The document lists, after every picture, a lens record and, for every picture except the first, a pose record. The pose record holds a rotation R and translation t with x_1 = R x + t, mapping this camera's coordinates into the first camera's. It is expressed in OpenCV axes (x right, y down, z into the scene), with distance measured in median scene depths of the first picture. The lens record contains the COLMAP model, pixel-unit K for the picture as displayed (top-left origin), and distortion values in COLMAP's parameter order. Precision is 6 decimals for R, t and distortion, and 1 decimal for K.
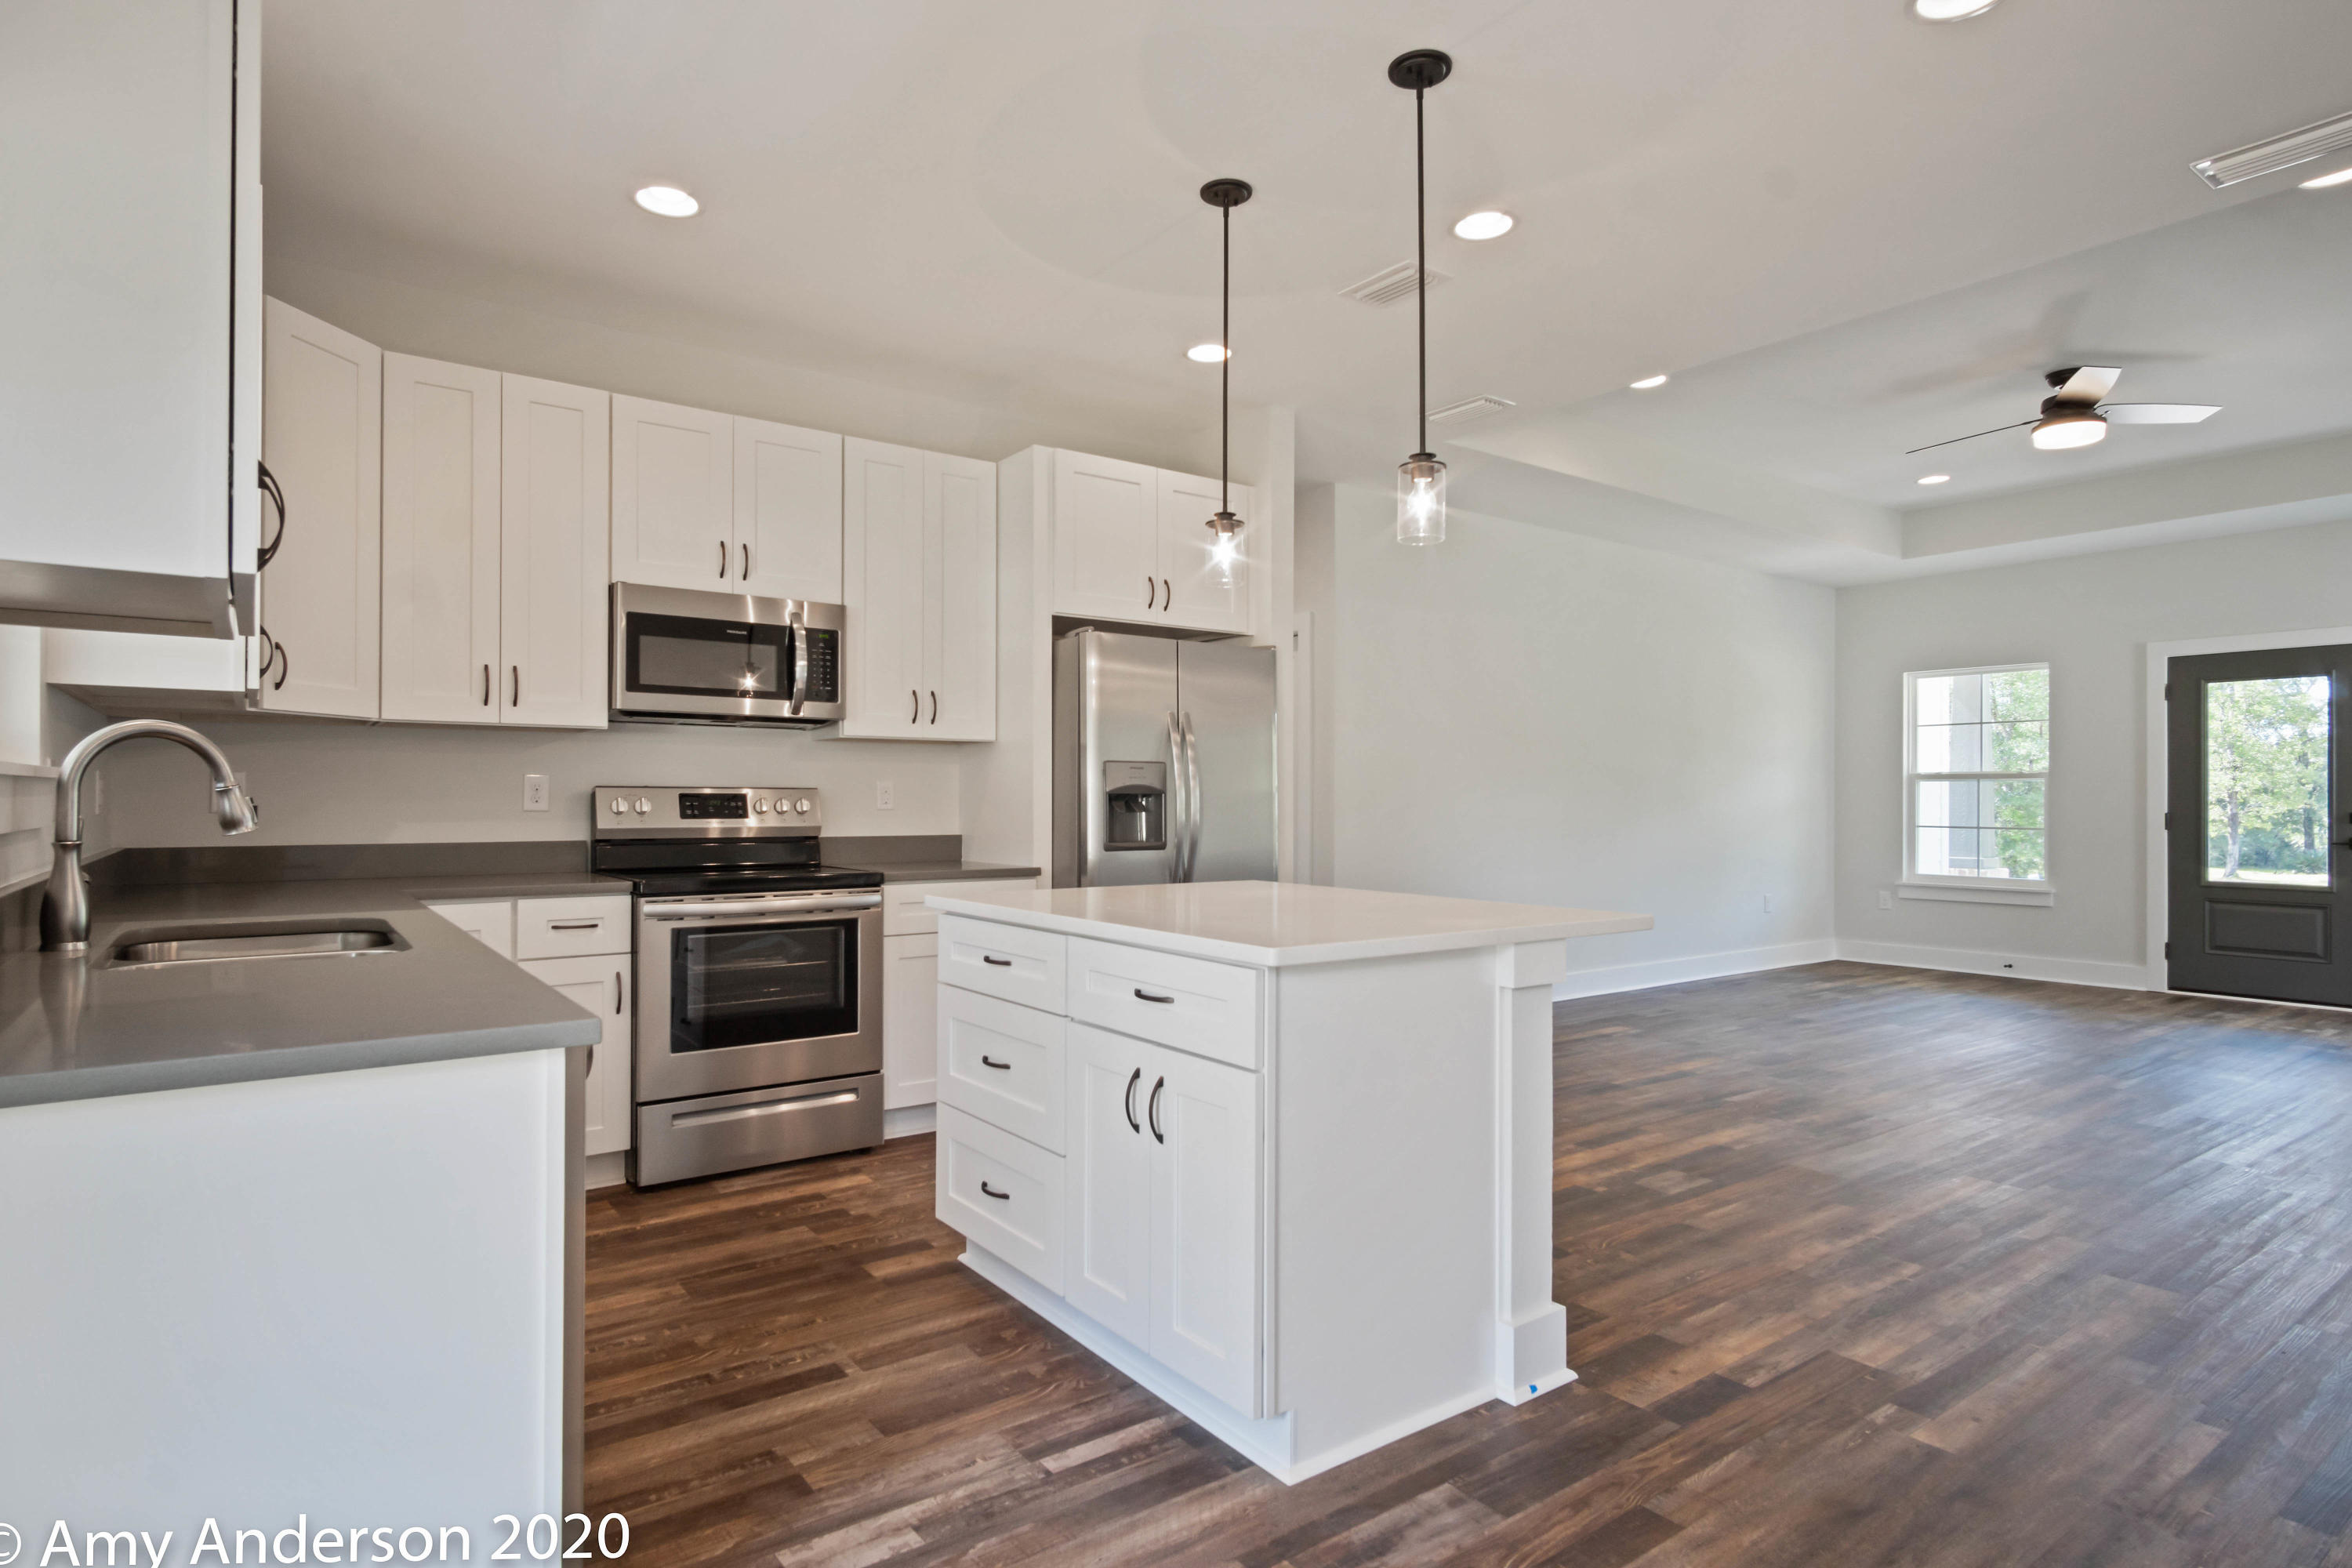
lens RADIAL K [[1264.5, 0, 1190.0], [0, 1264.5, 795.0], [0, 0, 1]] dist [0.004813, -0.003968]
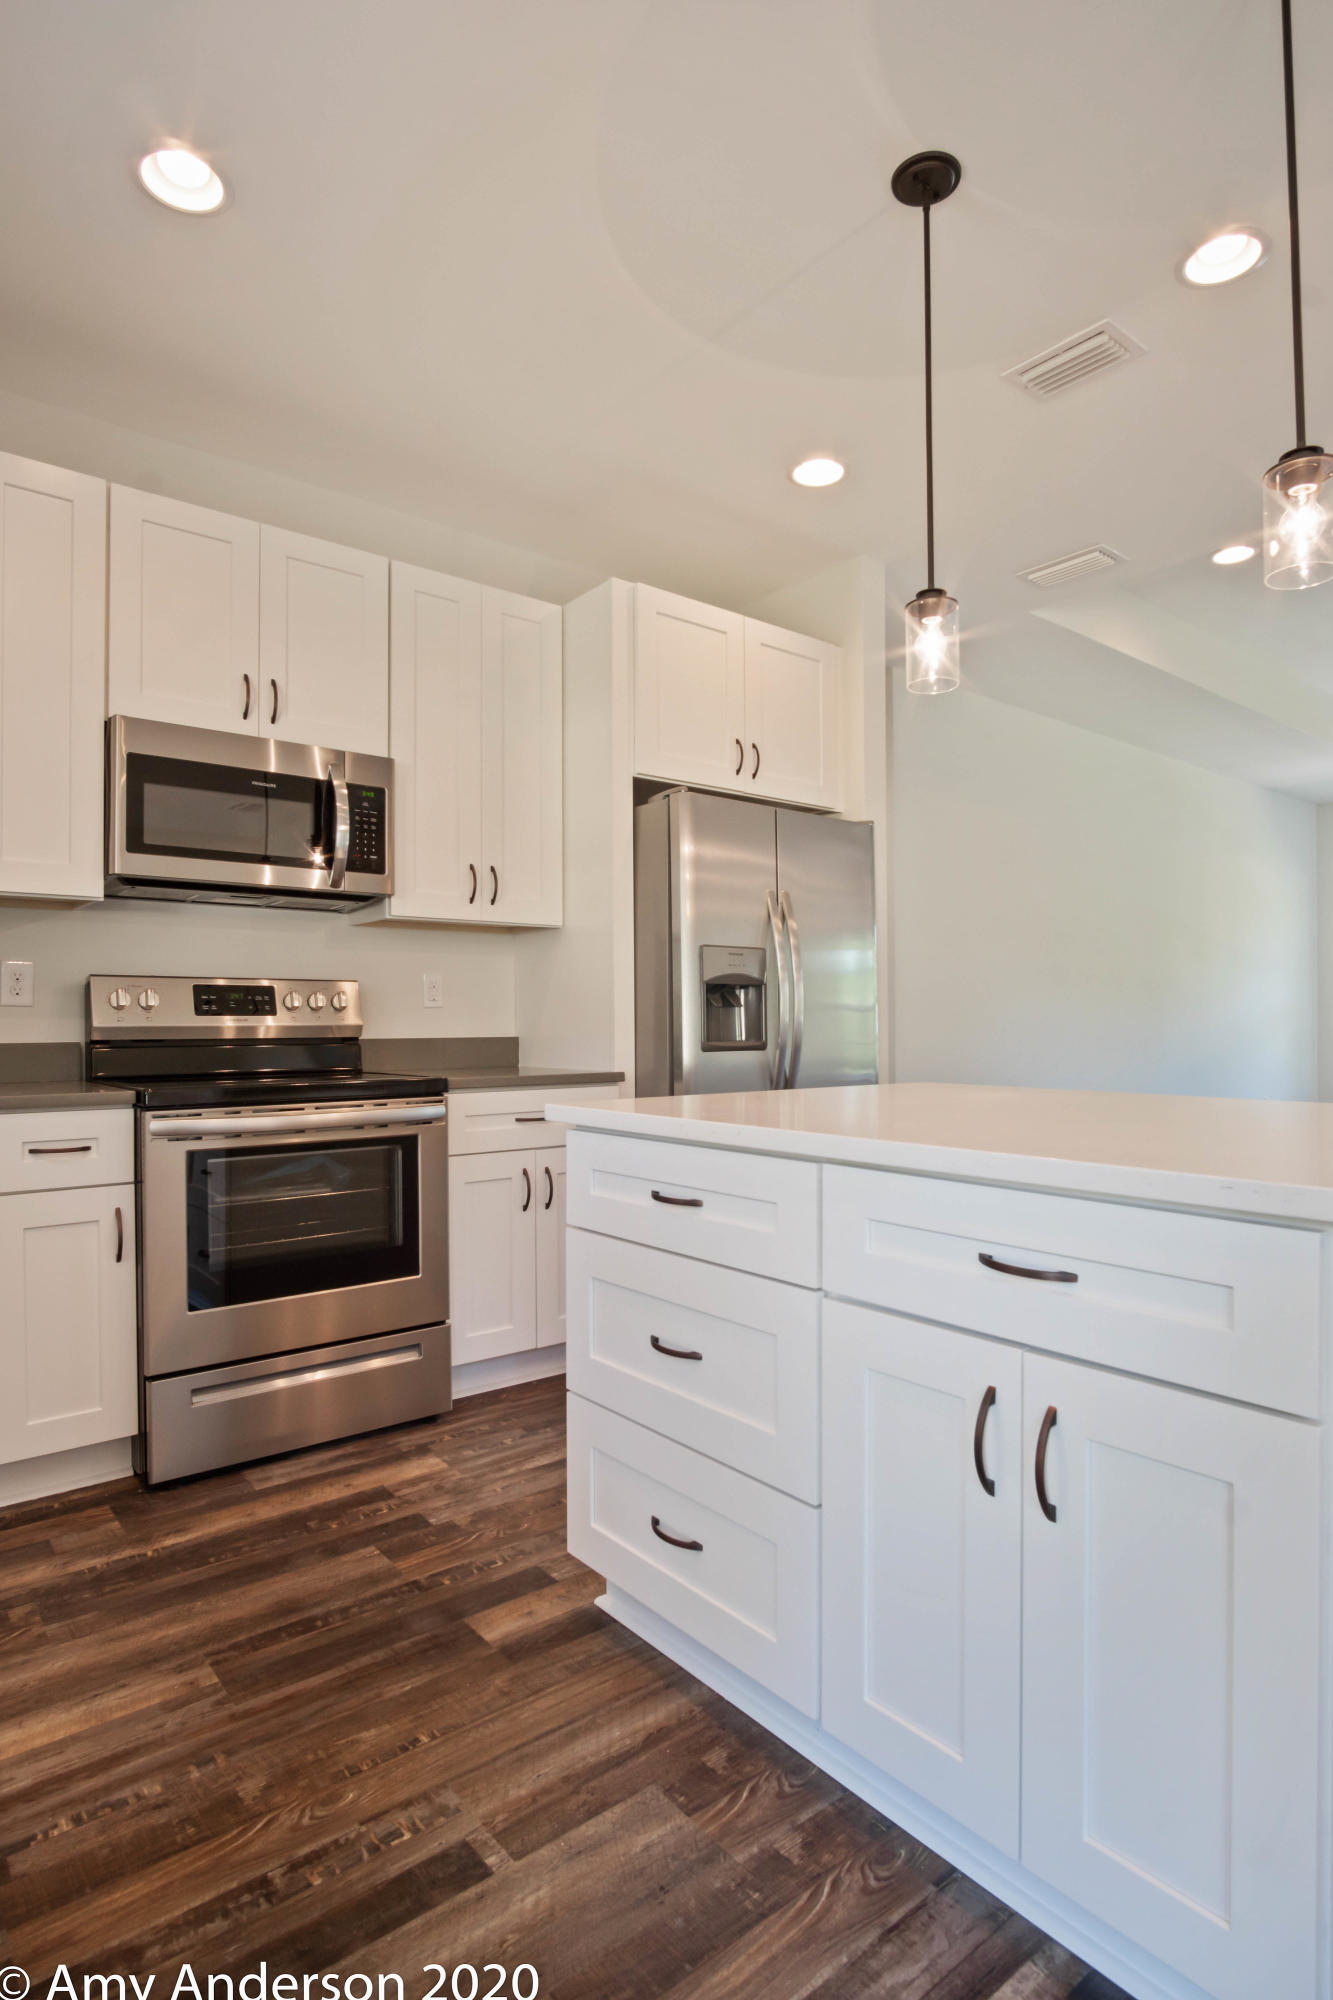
lens RADIAL K [[1099.0, 0, 673.1], [0, 1099.0, 1025.6], [0, 0, 1]] dist [-0.007771, 0.003281]
pose [[0.999312, -0.006373, 0.036539, -0.134420], [0.006175, 0.999966, 0.005517, 0.026354], [-0.036573, -0.005288, 0.999317, 0.312007]]
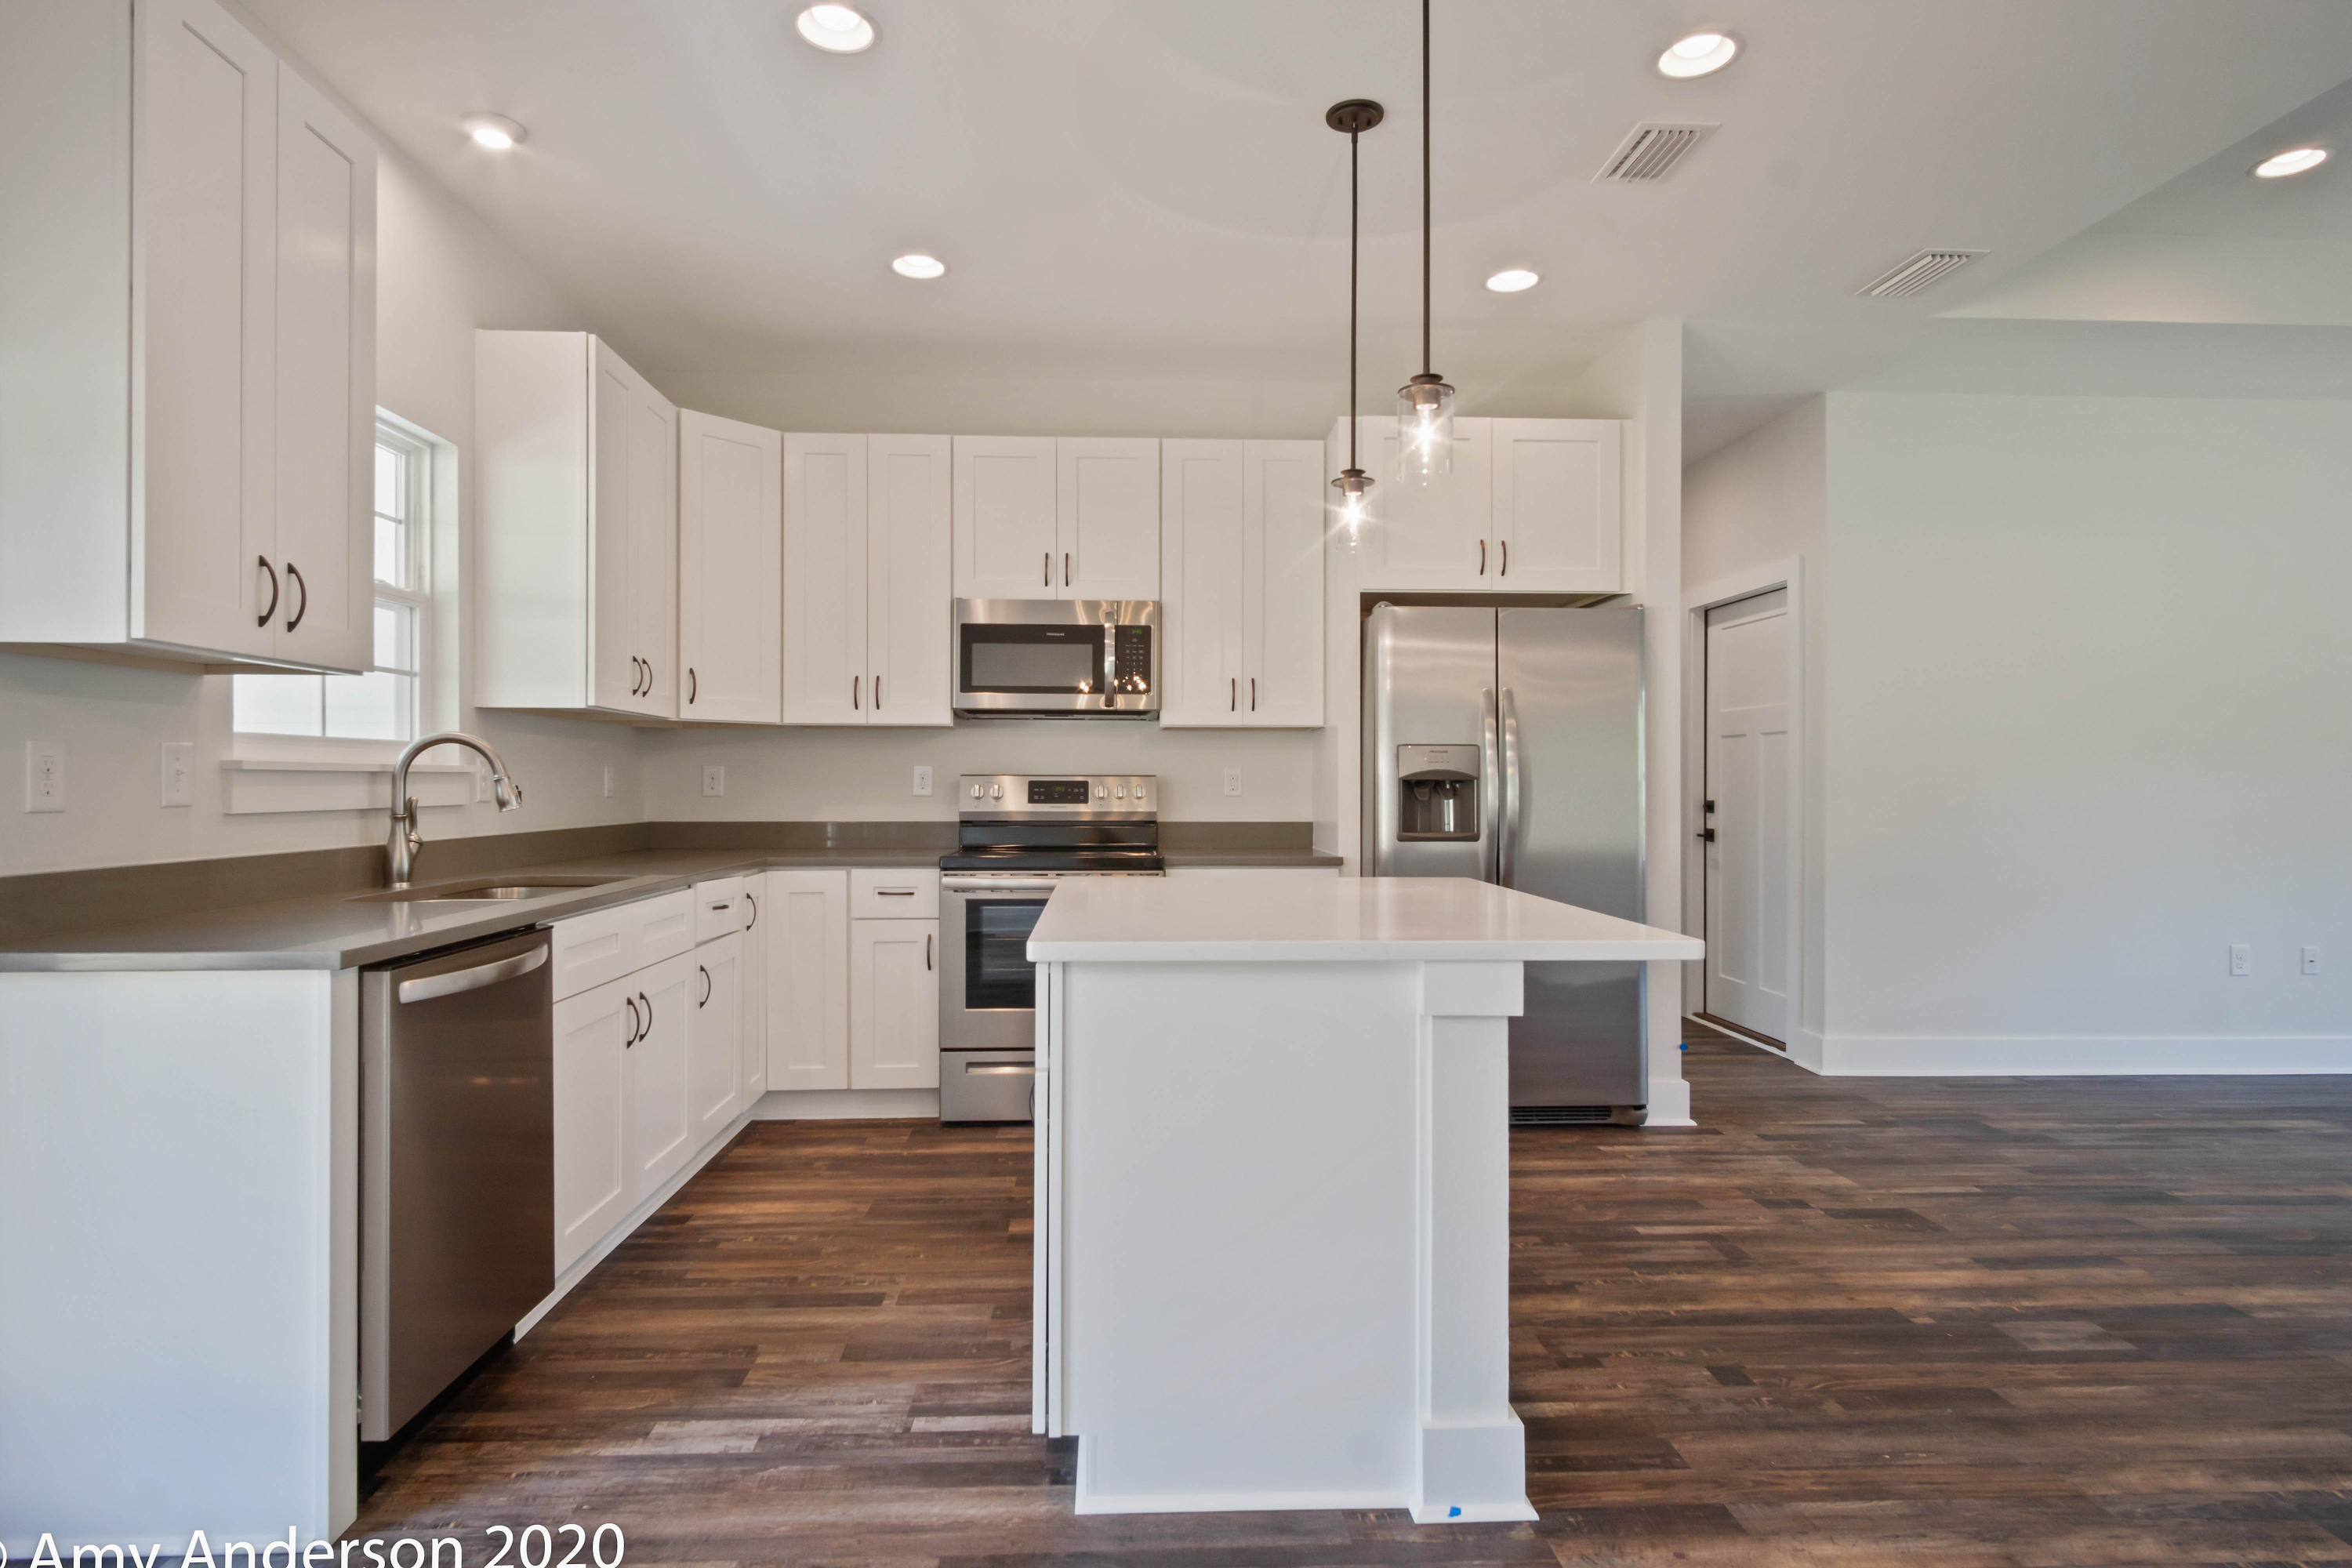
lens RADIAL K [[1292.4, 0, 1166.9], [0, 1292.4, 782.0], [0, 0, 1]] dist [-0.007771, 0.003281]
pose [[0.823423, -0.002232, -0.567424, 0.393700], [0.002329, 0.999997, -0.000555, 0.000714], [0.567424, -0.000864, 0.823425, 0.143835]]
